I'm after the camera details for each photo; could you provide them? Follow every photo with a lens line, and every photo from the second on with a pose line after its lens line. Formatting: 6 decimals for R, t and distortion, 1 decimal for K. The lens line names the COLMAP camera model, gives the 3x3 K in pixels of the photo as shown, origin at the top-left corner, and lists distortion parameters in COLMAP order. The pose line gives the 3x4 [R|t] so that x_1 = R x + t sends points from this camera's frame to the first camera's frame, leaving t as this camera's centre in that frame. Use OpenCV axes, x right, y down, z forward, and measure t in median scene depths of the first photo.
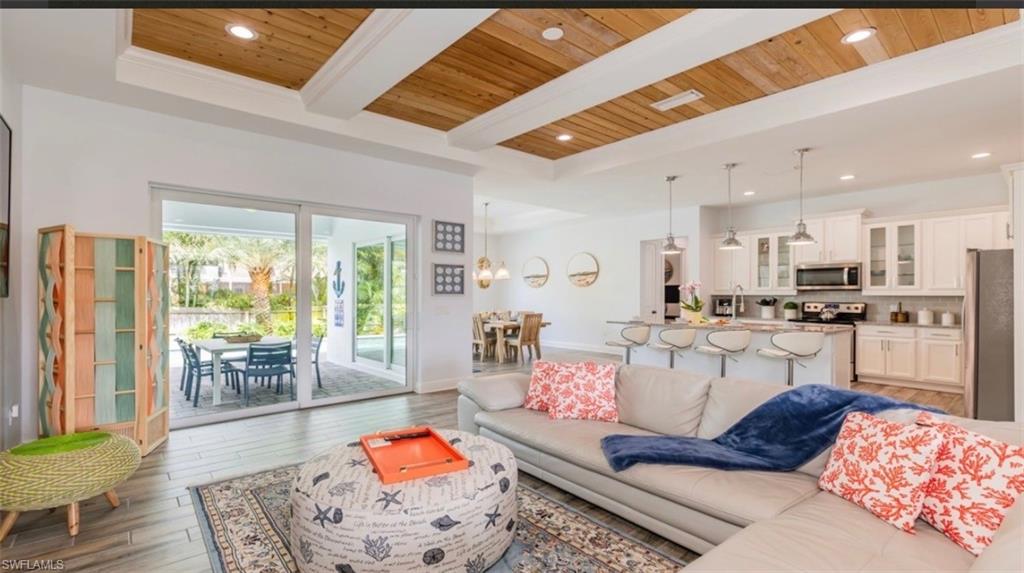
lens RADIAL K [[478.1, 0, 480.8], [0, 478.1, 294.5], [0, 0, 1]] dist [-0.003005, -0.001031]
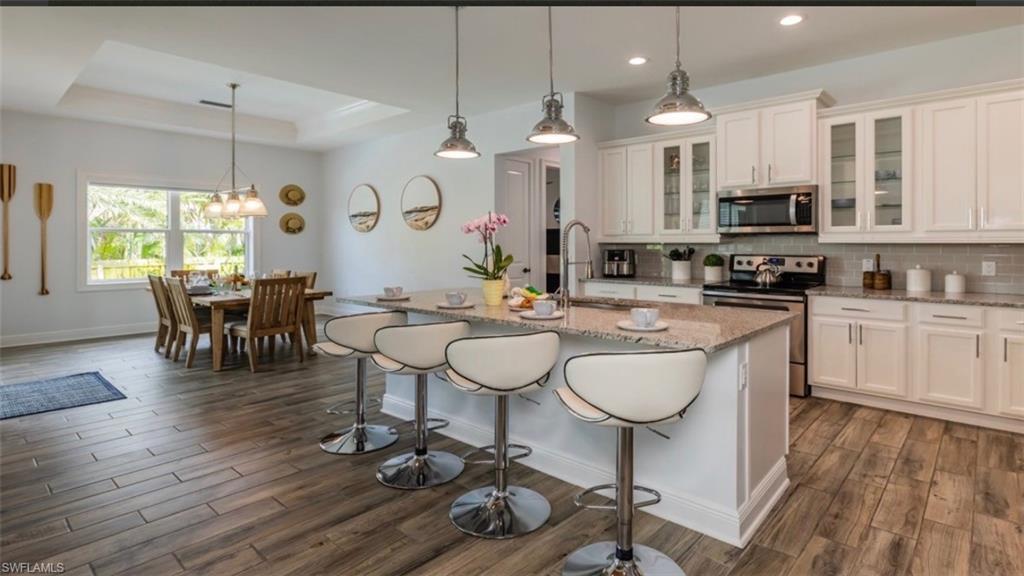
lens RADIAL K [[553.5, 0, 523.2], [0, 553.5, 242.6], [0, 0, 1]] dist [0.001421, 0.001208]
pose [[0.985789, -0.003171, 0.167957, 0.332355], [0.003096, 0.999995, 0.000709, 0.000016], [-0.167958, -0.000179, 0.985794, 0.397419]]
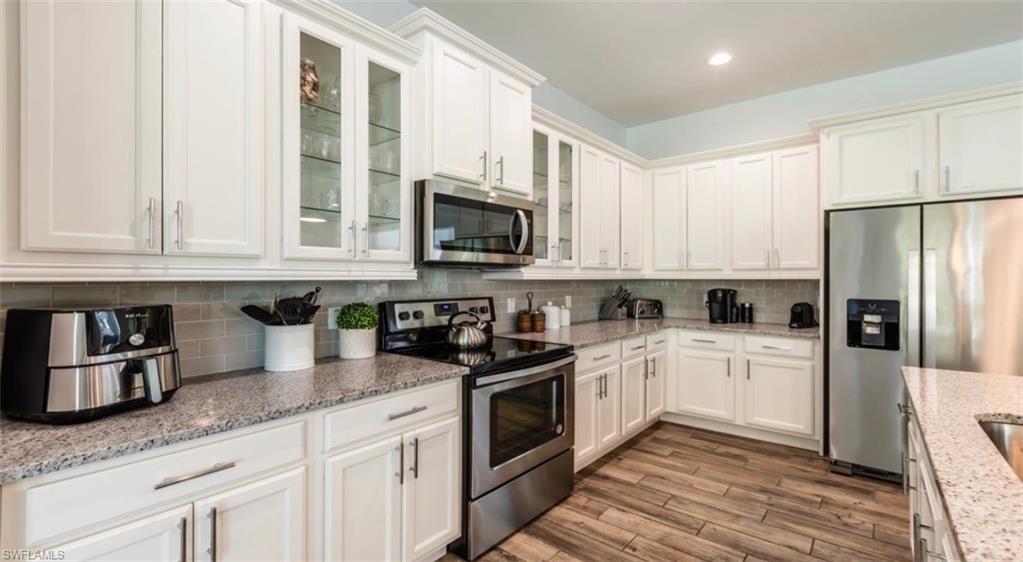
lens RADIAL K [[457.0, 0, 513.4], [0, 457.0, 277.2], [0, 0, 1]] dist [0.006249, -0.000243]
pose [[-0.231914, -0.004402, 0.972726, 0.392828], [-0.003413, 0.999987, 0.003712, -0.001824], [-0.972730, -0.002459, -0.231927, 1.087778]]
